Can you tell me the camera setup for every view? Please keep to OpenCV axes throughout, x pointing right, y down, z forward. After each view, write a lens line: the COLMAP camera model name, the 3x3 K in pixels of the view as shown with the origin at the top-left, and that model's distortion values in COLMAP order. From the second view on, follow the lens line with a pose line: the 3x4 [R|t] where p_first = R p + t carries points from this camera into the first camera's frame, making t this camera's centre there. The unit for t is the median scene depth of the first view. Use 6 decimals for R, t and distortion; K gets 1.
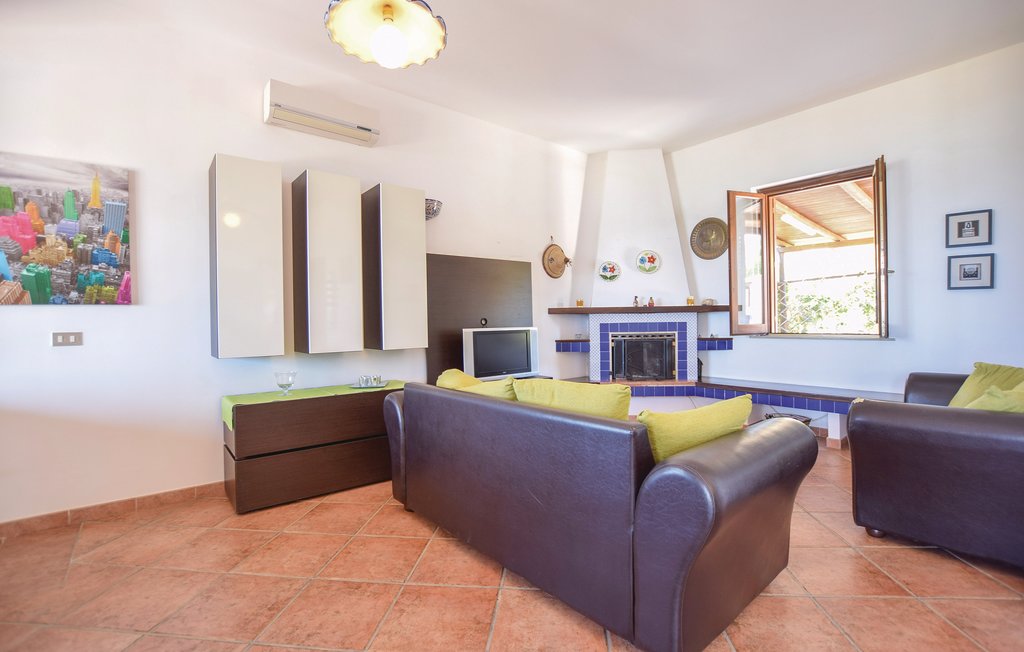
lens RADIAL K [[486.3, 0, 511.4], [0, 486.3, 322.1], [0, 0, 1]] dist [-0.003095, -0.000642]
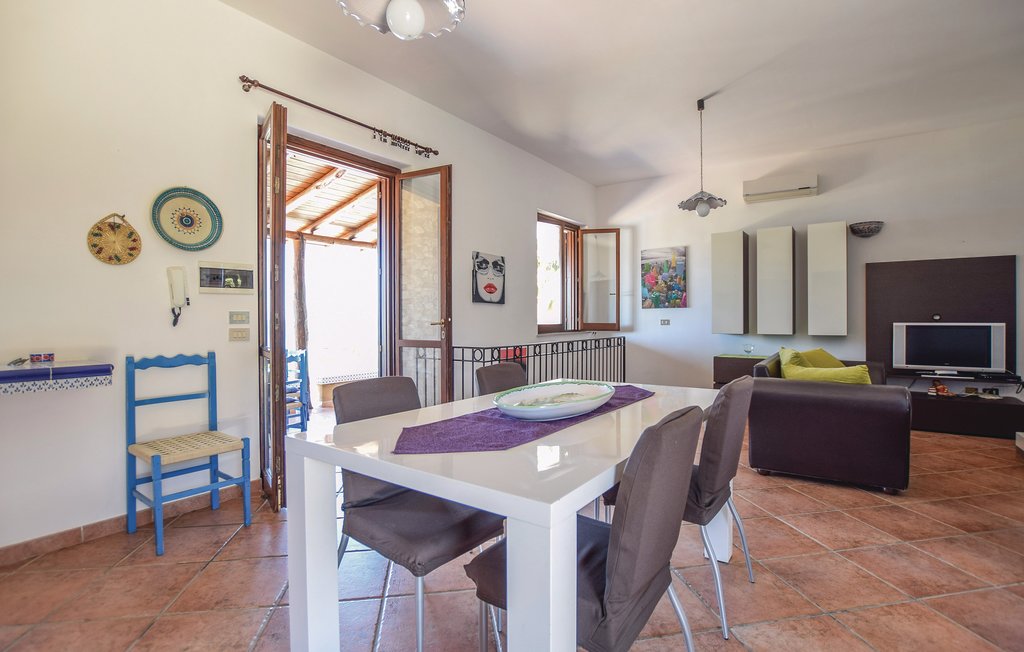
lens RADIAL K [[486.3, 0, 511.4], [0, 486.3, 322.1], [0, 0, 1]] dist [-0.003095, -0.000642]
pose [[0.256116, 0.020307, -0.966433, 0.742670], [-0.005346, 0.999794, 0.019591, -0.005815], [0.966631, 0.000149, 0.256172, -0.215723]]
